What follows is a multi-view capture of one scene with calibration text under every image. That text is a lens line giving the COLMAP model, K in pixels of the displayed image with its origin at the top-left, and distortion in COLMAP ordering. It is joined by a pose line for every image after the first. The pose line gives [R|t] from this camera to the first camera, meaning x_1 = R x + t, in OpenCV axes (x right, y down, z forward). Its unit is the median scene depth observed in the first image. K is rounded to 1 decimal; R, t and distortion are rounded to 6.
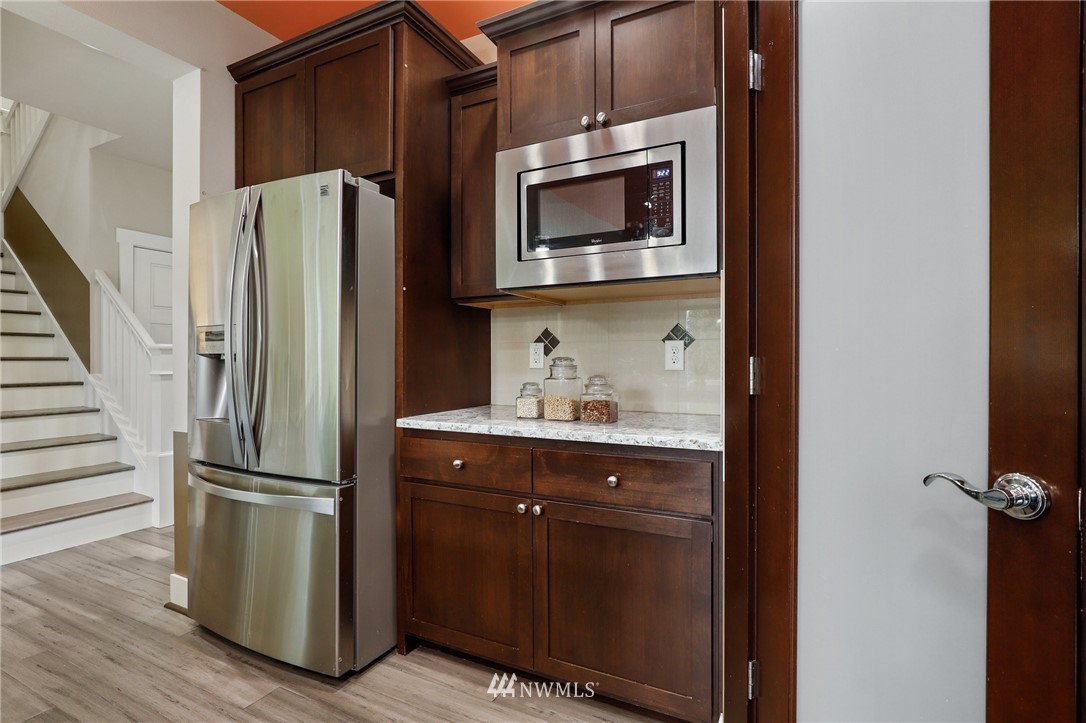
lens RADIAL K [[499.8, 0, 554.5], [0, 499.8, 362.6], [0, 0, 1]] dist [-0.037692, 0.008073]
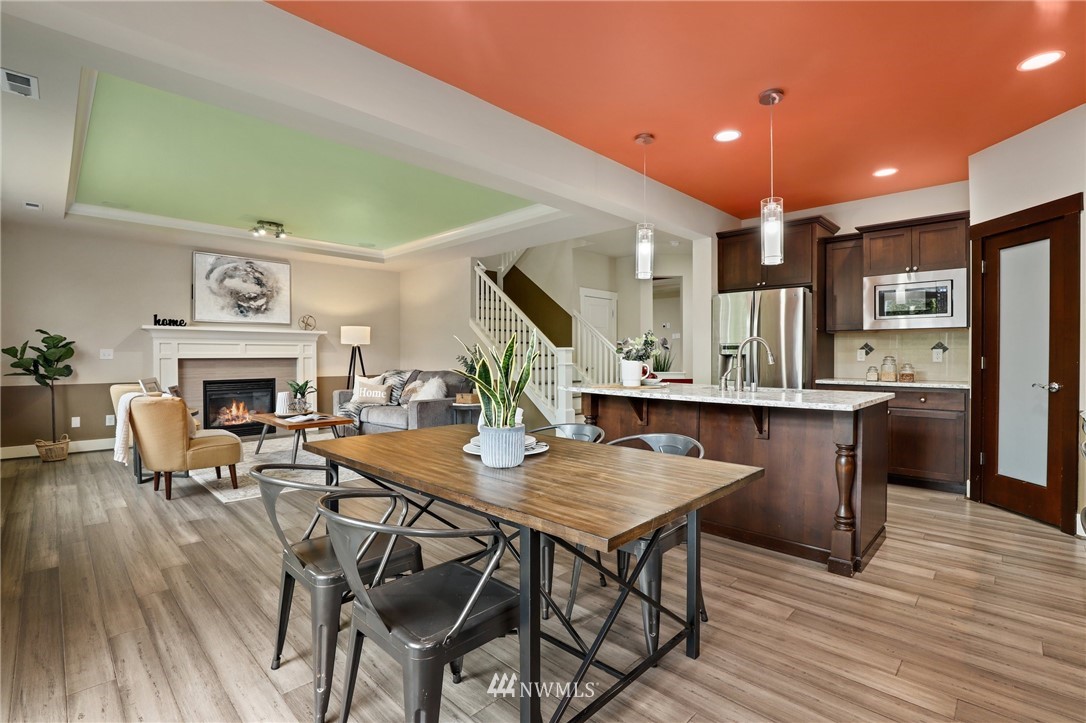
lens RADIAL K [[499.8, 0, 554.5], [0, 499.8, 362.6], [0, 0, 1]] dist [-0.037692, 0.008073]
pose [[0.955883, 0.003058, -0.293732, -0.928201], [-0.000017, 0.999946, 0.010354, -0.006118], [0.293747, -0.009893, 0.955832, -1.989503]]
